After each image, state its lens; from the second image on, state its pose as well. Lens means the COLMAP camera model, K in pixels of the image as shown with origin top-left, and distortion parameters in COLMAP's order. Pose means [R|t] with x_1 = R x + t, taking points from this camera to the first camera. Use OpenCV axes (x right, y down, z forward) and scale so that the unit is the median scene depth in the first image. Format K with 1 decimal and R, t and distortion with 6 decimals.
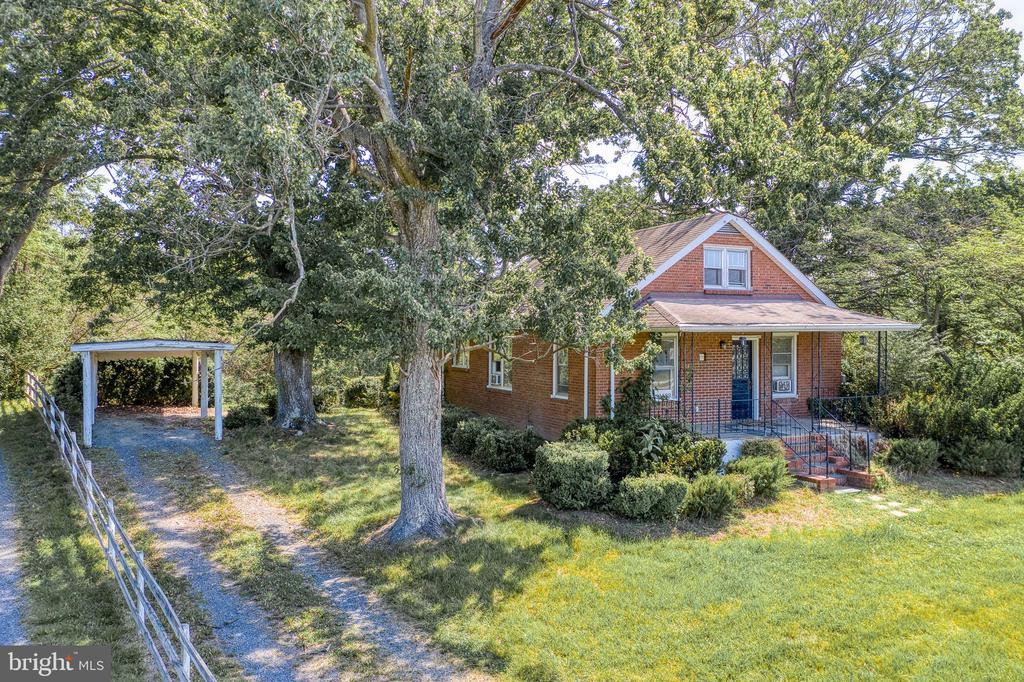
lens RADIAL K [[774.5, 0, 512.5], [0, 774.5, 337.0], [0, 0, 1]] dist [0.041320, -0.003122]
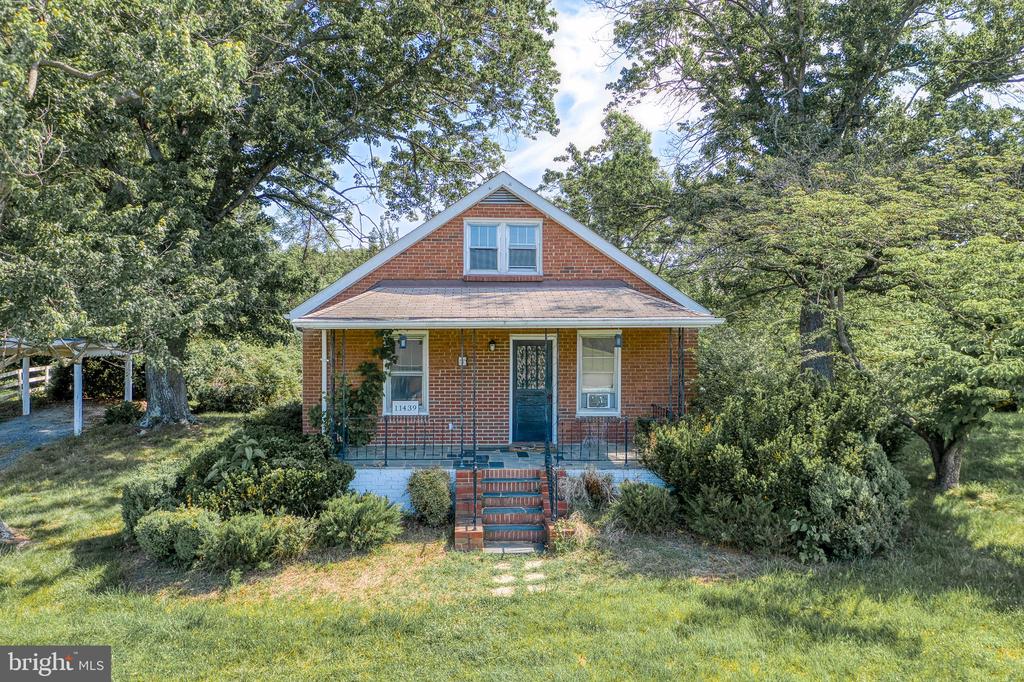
lens RADIAL K [[774.5, 0, 512.5], [0, 774.5, 337.0], [0, 0, 1]] dist [0.041320, -0.003122]
pose [[0.924553, 0.001130, -0.381053, 0.579071], [0.000889, 0.999986, 0.005123, -0.002467], [0.381053, -0.005076, 0.924539, 0.282100]]
